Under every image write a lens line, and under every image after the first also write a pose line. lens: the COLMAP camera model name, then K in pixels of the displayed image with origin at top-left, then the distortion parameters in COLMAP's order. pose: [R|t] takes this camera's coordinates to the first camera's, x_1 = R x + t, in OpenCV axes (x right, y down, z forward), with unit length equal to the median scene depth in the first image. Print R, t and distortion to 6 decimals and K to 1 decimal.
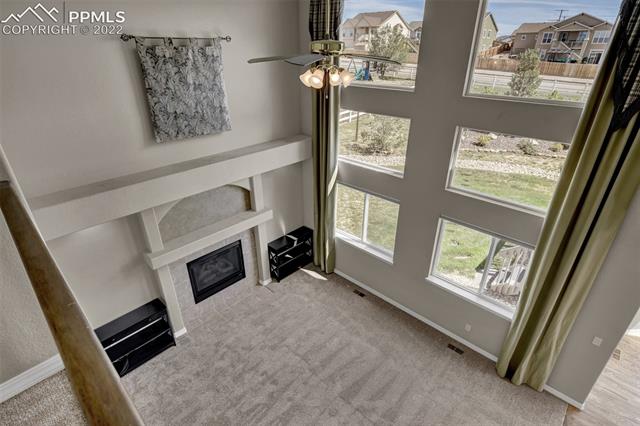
lens RADIAL K [[325.8, 0, 320.2], [0, 325.8, 216.9], [0, 0, 1]] dist [-0.004681, -0.000926]
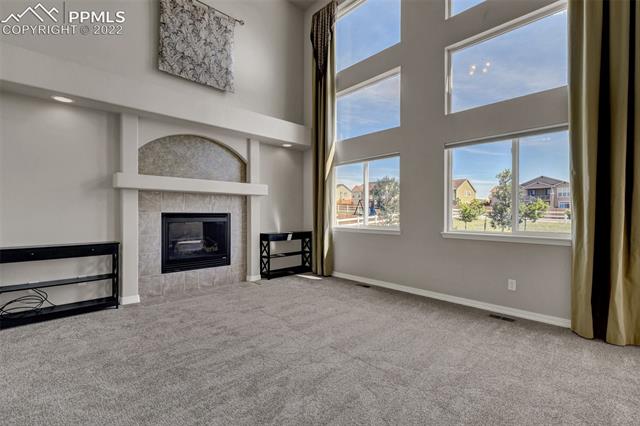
lens RADIAL K [[287.4, 0, 320.0], [0, 287.4, 213.0], [0, 0, 1]] dist [0.004138, -0.000108]
pose [[0.998566, 0.002316, -0.053483, 0.060580], [-0.026388, 0.890547, -0.454126, 0.494942], [0.046577, 0.454886, 0.889331, 0.331788]]
